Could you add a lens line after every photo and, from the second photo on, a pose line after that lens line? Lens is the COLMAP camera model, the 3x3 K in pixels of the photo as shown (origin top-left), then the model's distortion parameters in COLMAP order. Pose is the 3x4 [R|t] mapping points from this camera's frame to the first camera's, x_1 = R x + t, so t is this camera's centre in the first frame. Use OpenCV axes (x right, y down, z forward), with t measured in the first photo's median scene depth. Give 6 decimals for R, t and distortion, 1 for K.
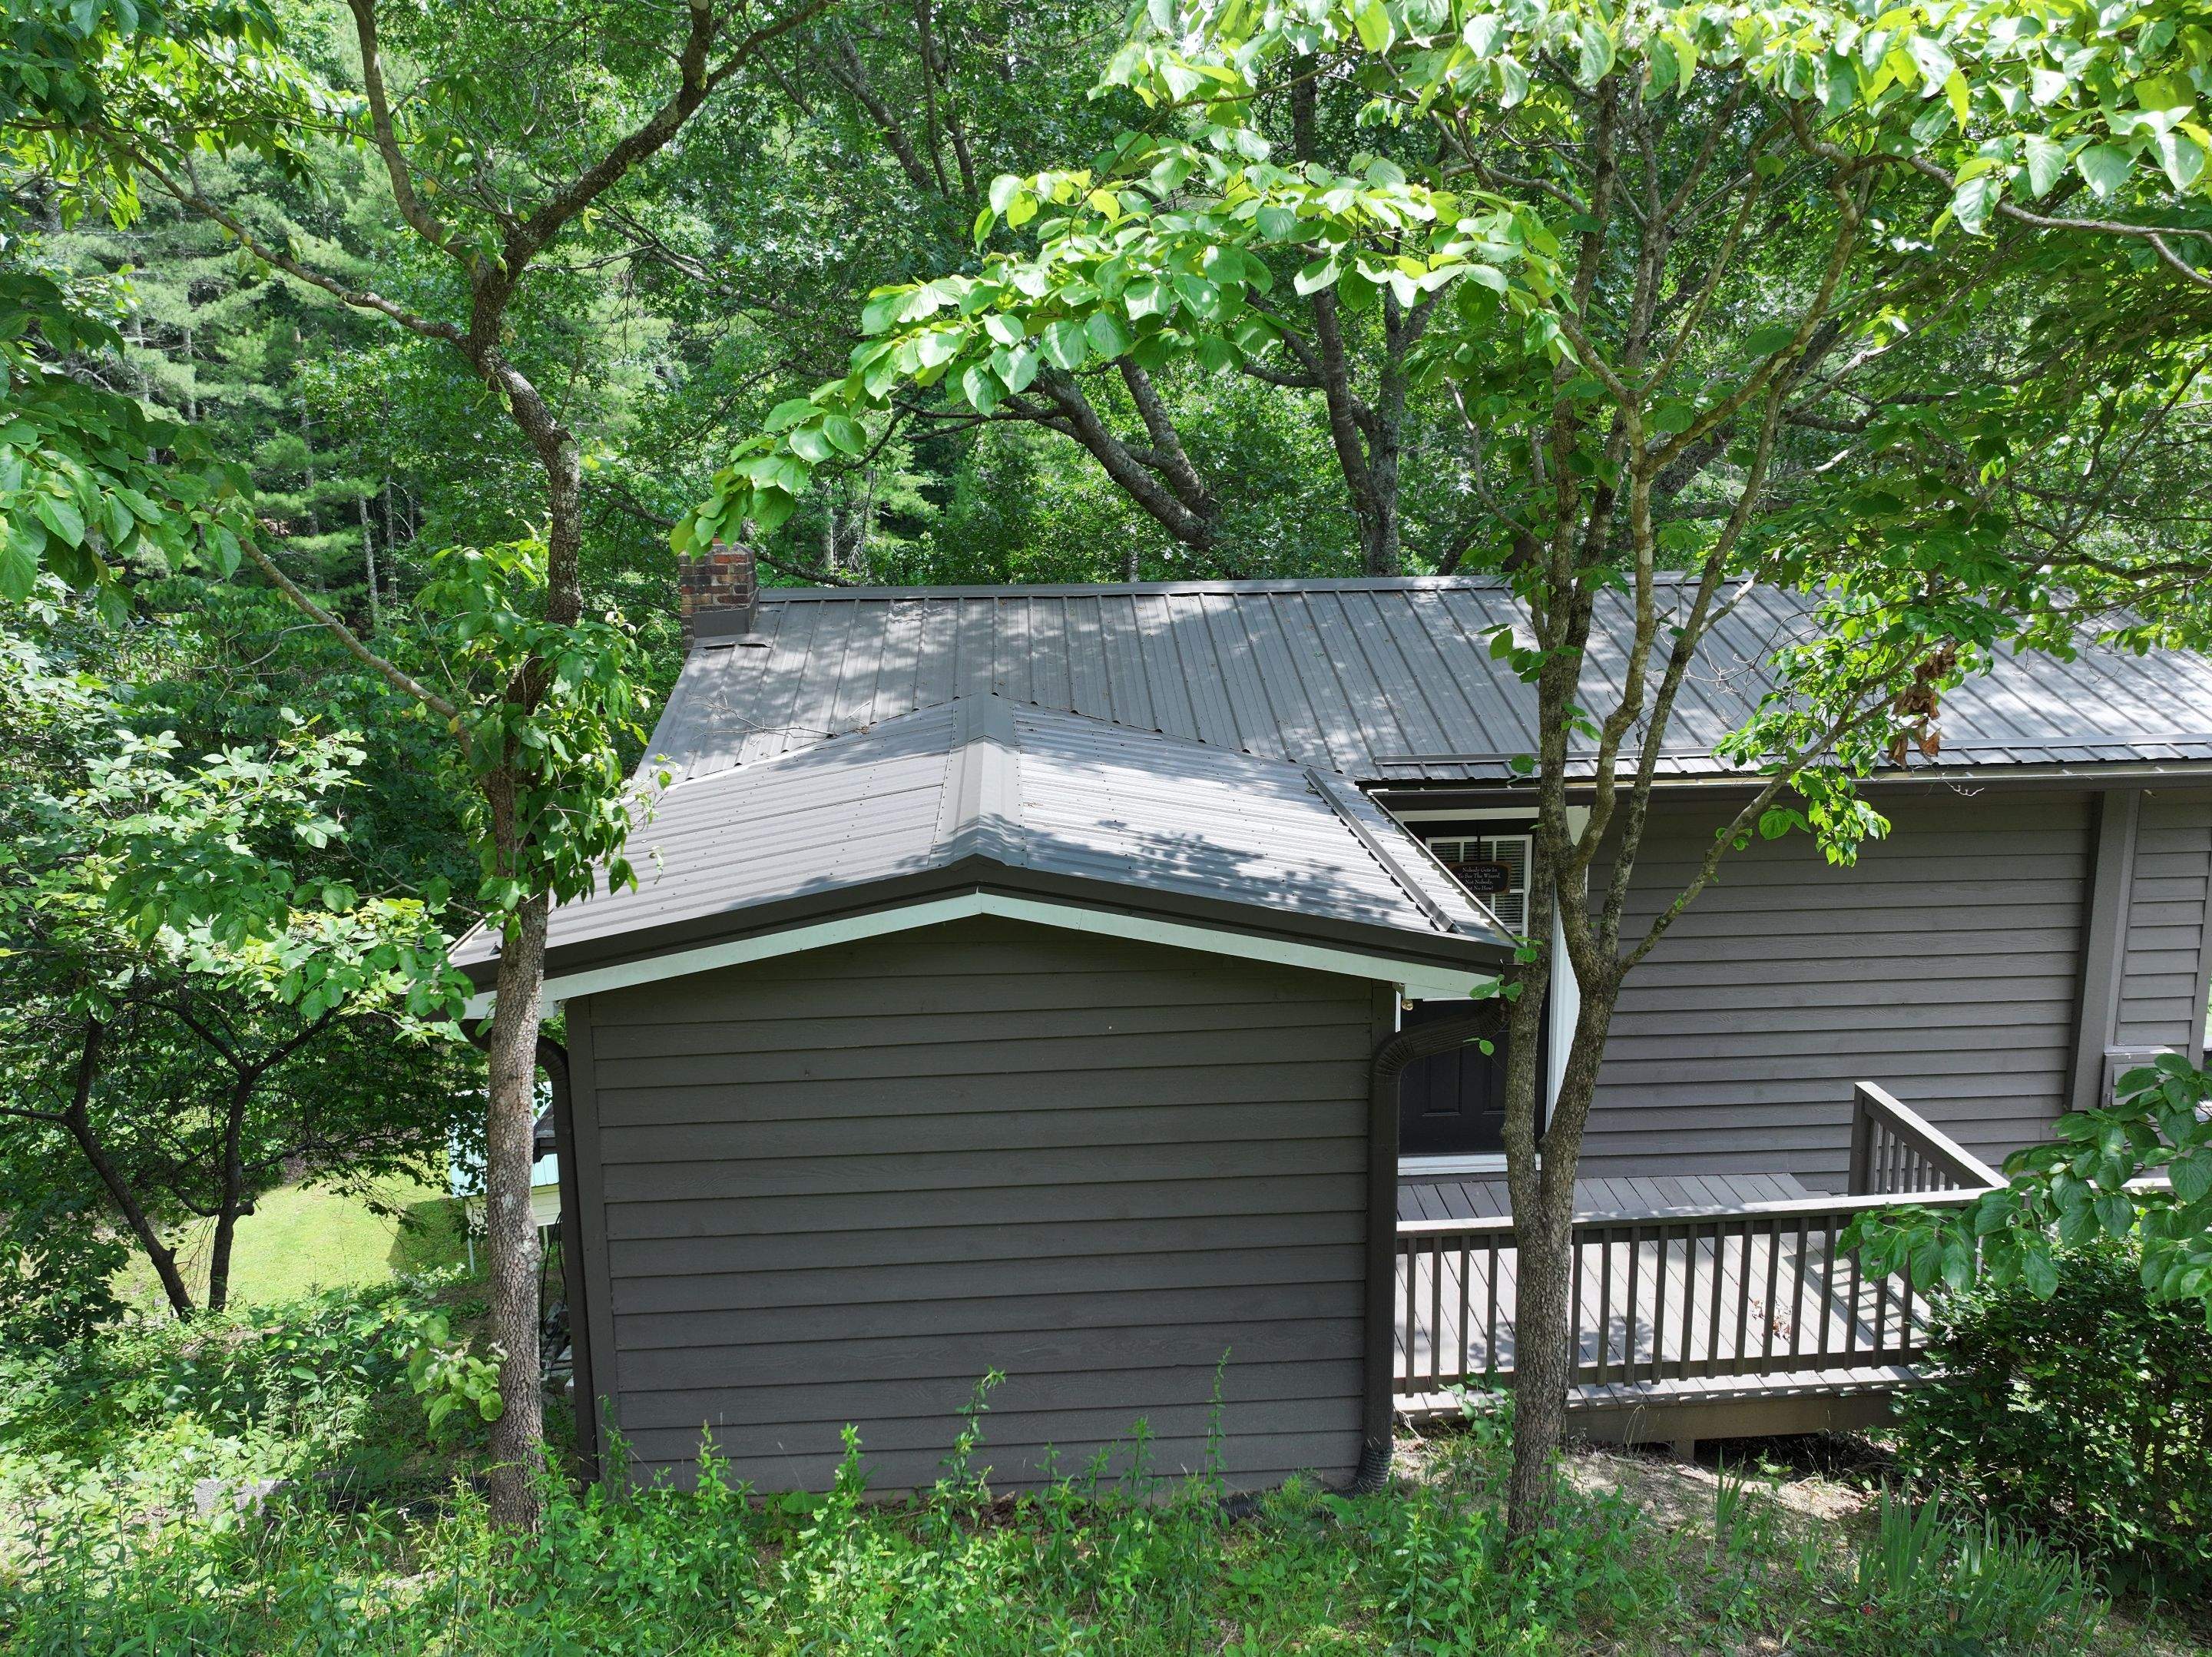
lens RADIAL K [[1772.3, 0, 1106.7], [0, 1772.3, 832.8], [0, 0, 1]] dist [0.000528, 0.014643]
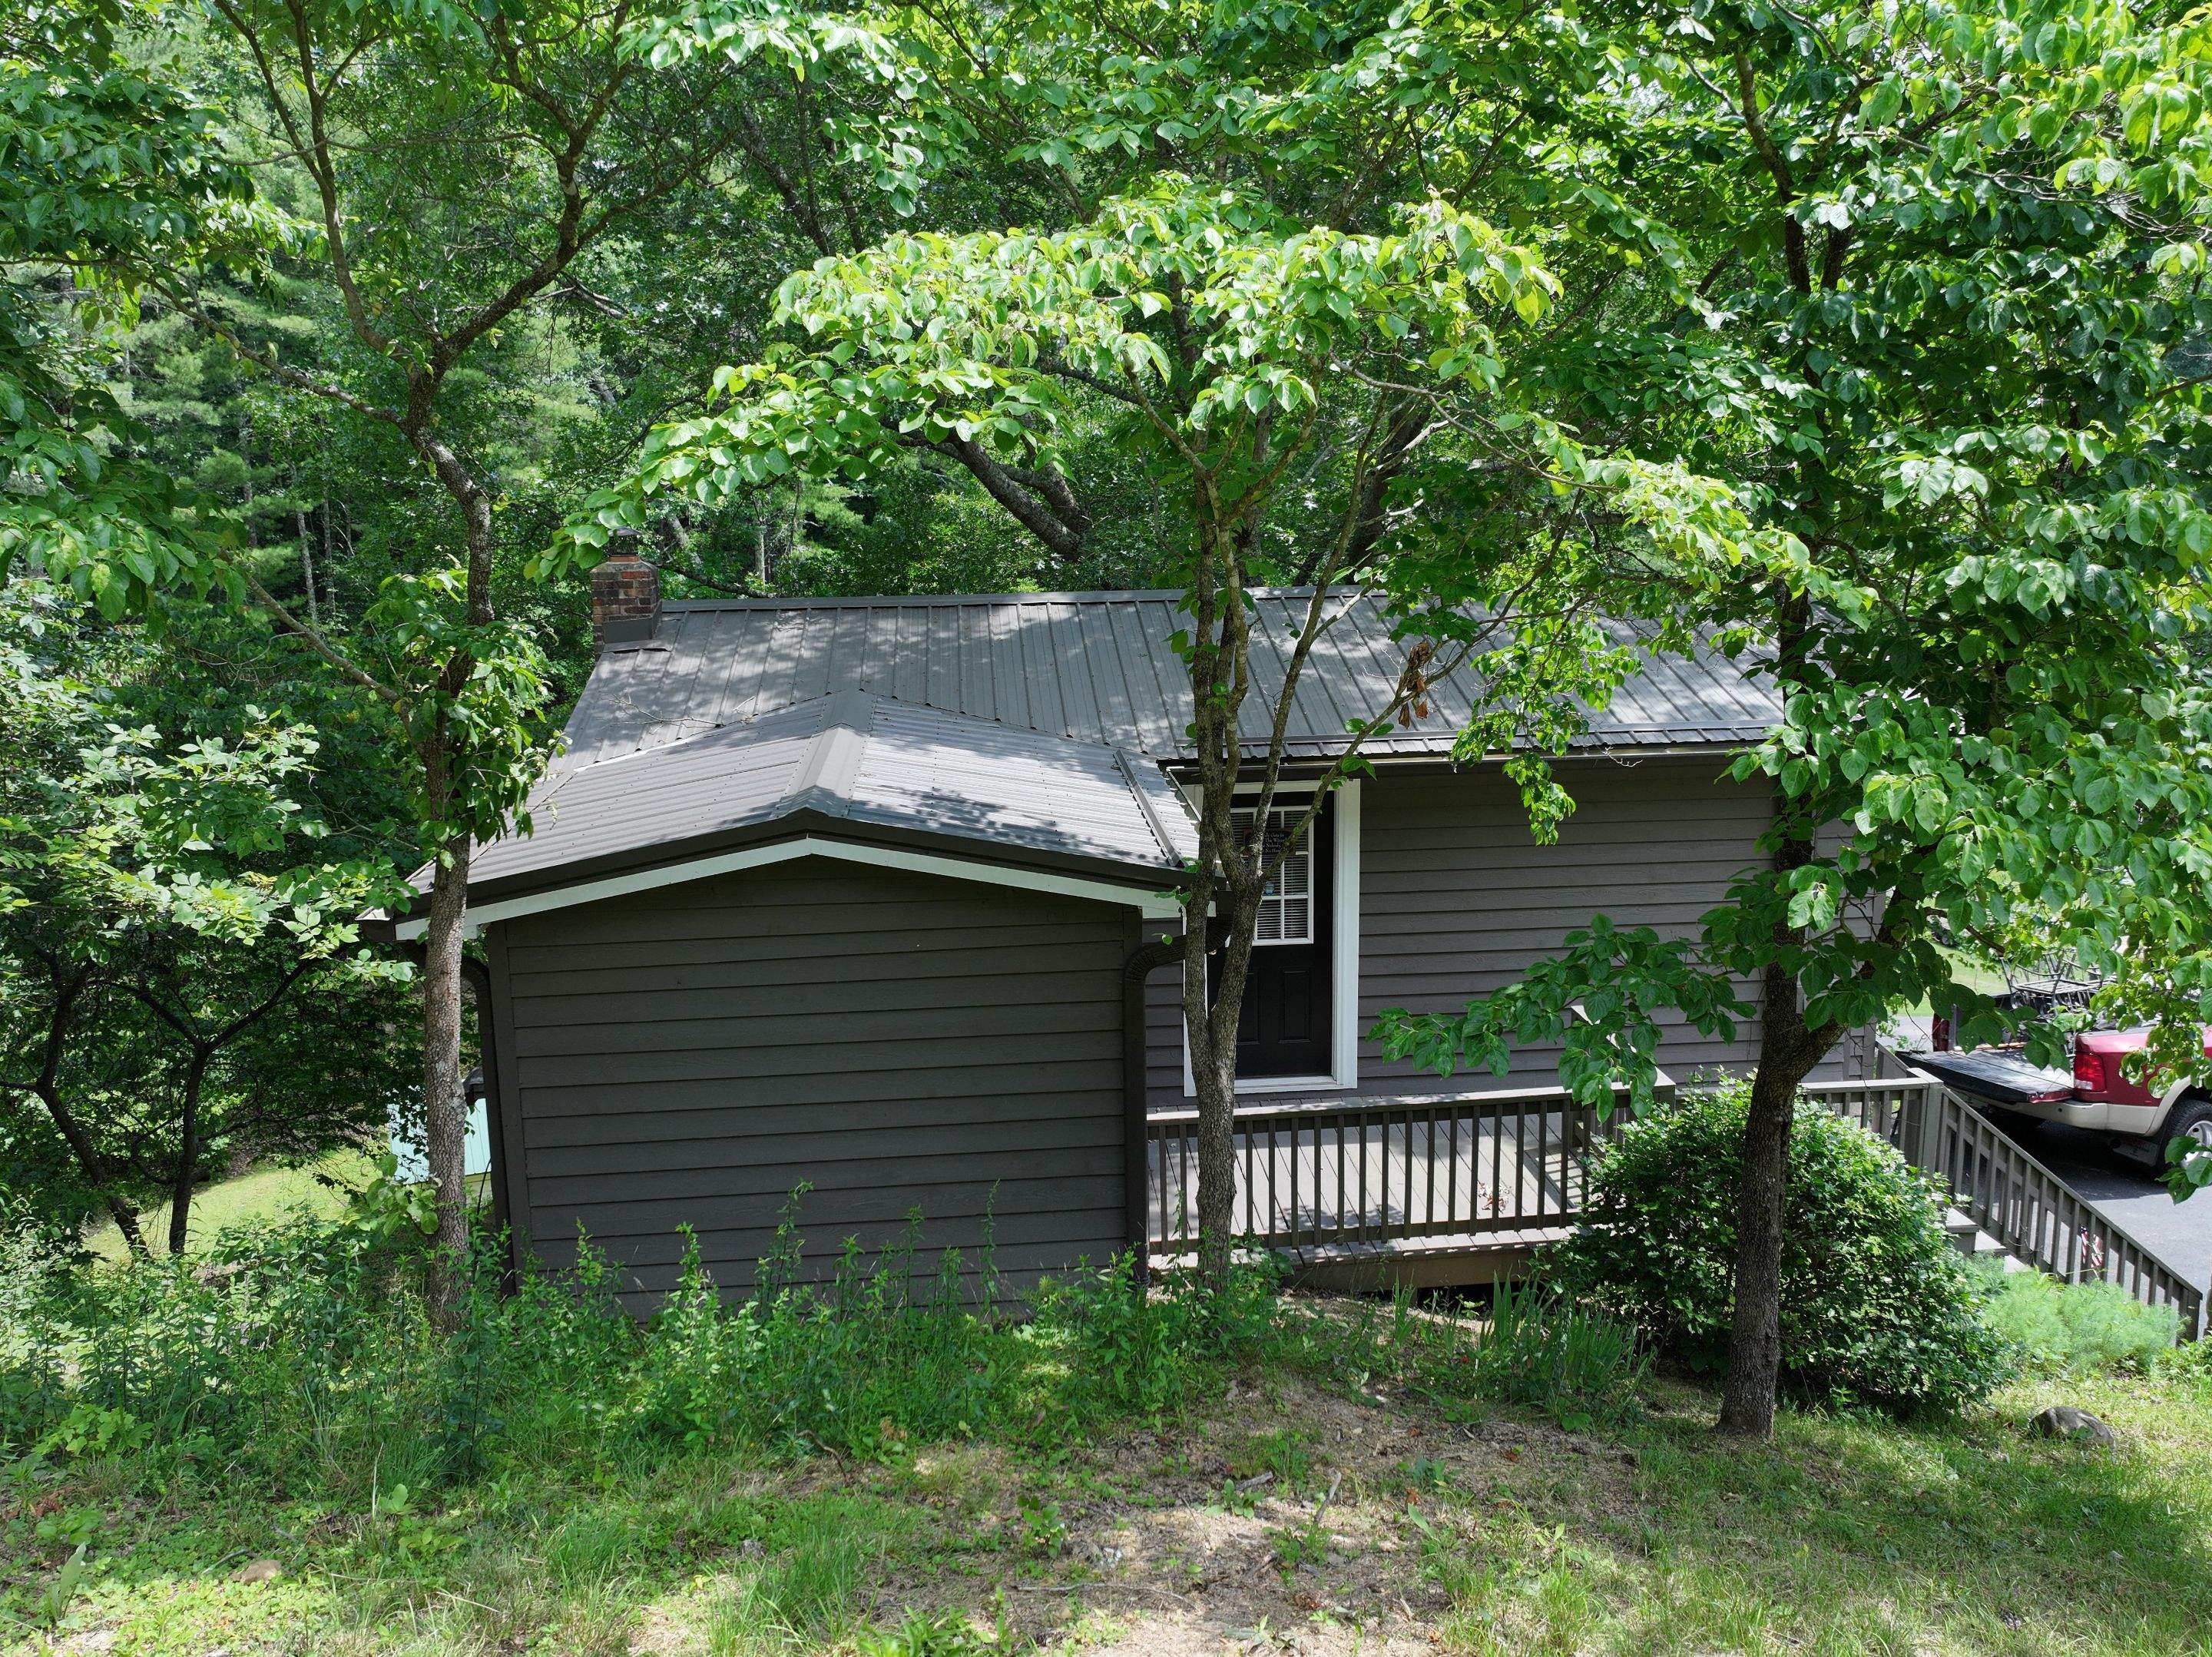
lens RADIAL K [[1772.3, 0, 1106.7], [0, 1772.3, 832.8], [0, 0, 1]] dist [0.000528, 0.014643]
pose [[0.999502, -0.008569, 0.030386, 0.079281], [0.008699, 0.999954, -0.004134, 0.027992], [-0.030349, 0.004396, 0.999530, -0.223235]]
